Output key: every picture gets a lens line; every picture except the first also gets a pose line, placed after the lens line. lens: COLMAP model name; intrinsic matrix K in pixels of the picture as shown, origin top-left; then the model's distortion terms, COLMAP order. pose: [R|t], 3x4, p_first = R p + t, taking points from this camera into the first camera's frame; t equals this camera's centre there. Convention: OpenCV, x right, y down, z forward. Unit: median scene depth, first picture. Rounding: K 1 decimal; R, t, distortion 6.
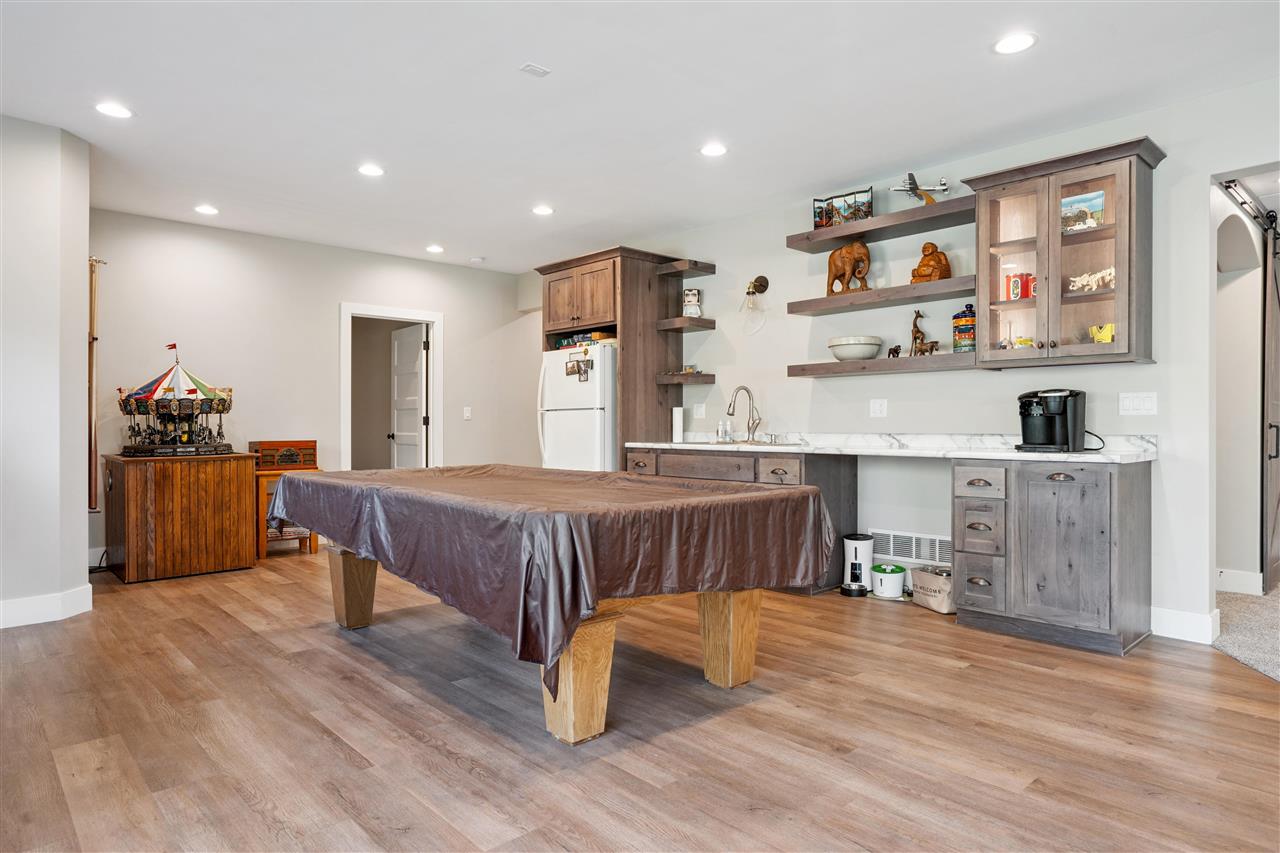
lens RADIAL K [[732.2, 0, 636.2], [0, 732.2, 429.6], [0, 0, 1]] dist [0.046133, 0.002451]
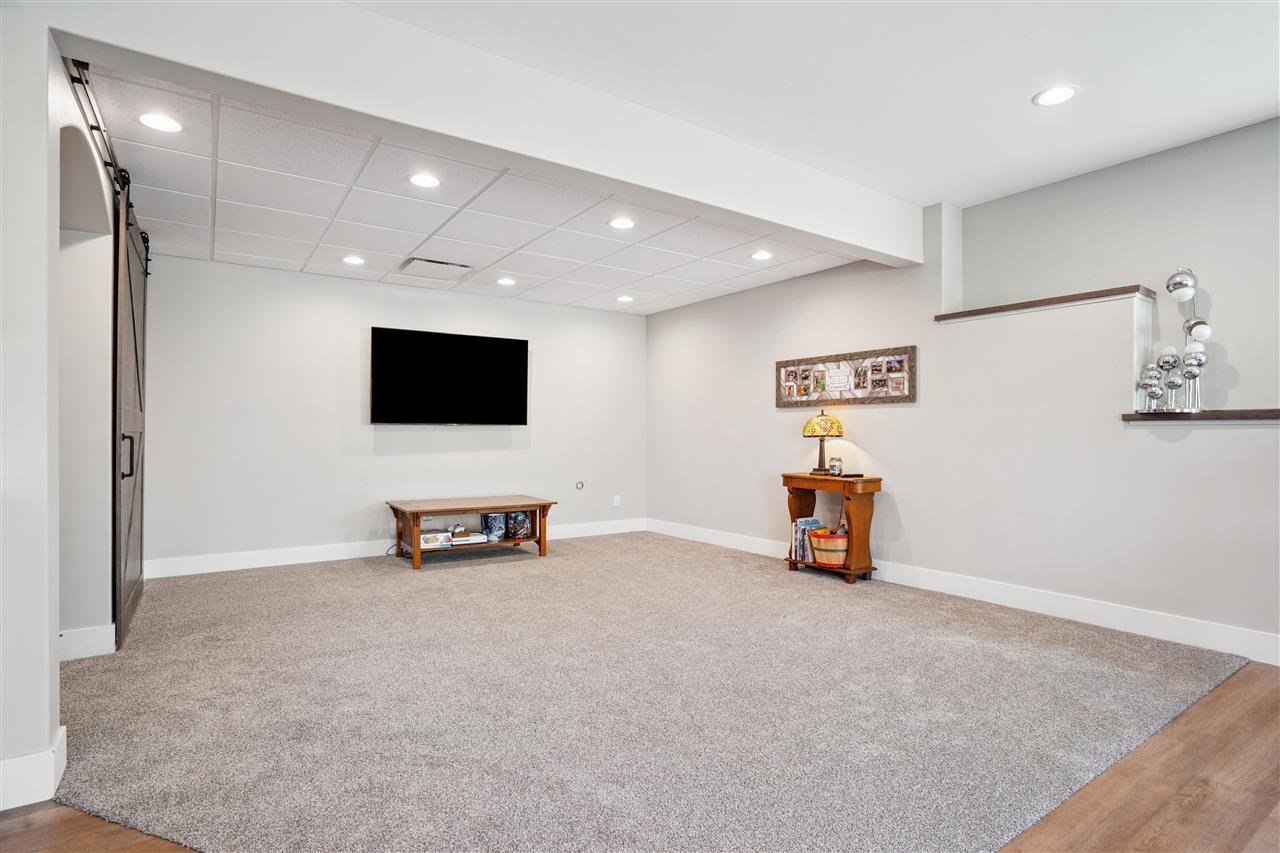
lens RADIAL K [[631.1, 0, 635.8], [0, 631.1, 433.3], [0, 0, 1]] dist [-0.029224, 0.004440]
pose [[0.153591, -0.000769, 0.988134, 0.269619], [0.003200, 0.999995, 0.000281, -0.007227], [-0.988129, 0.003119, 0.153593, 0.359594]]
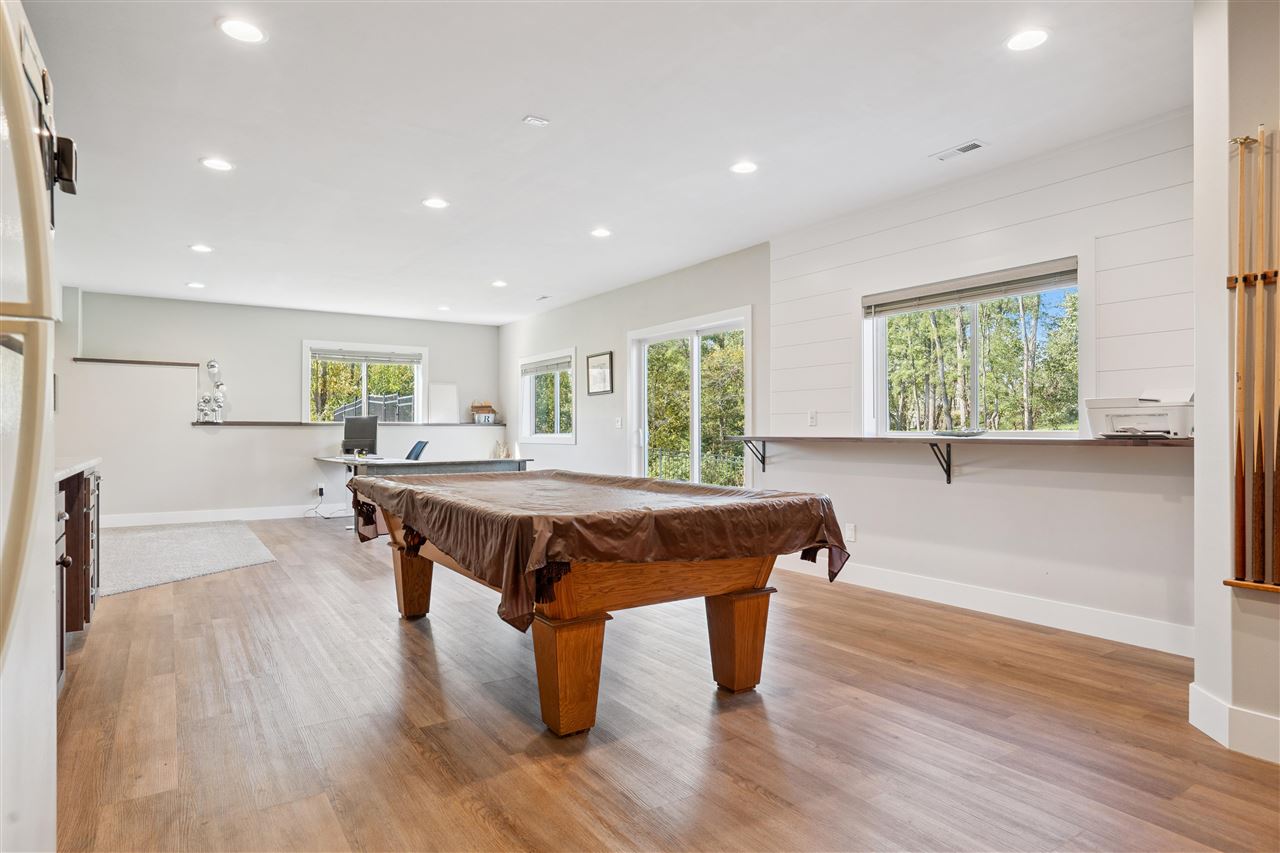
lens RADIAL K [[707.3, 0, 642.8], [0, 707.3, 431.1], [0, 0, 1]] dist [0.002396, 0.000397]
pose [[-0.986052, 0.000587, 0.166435, -0.346650], [0.001249, 0.999992, 0.003877, -0.010475], [-0.166431, 0.004031, -0.986045, 1.480396]]
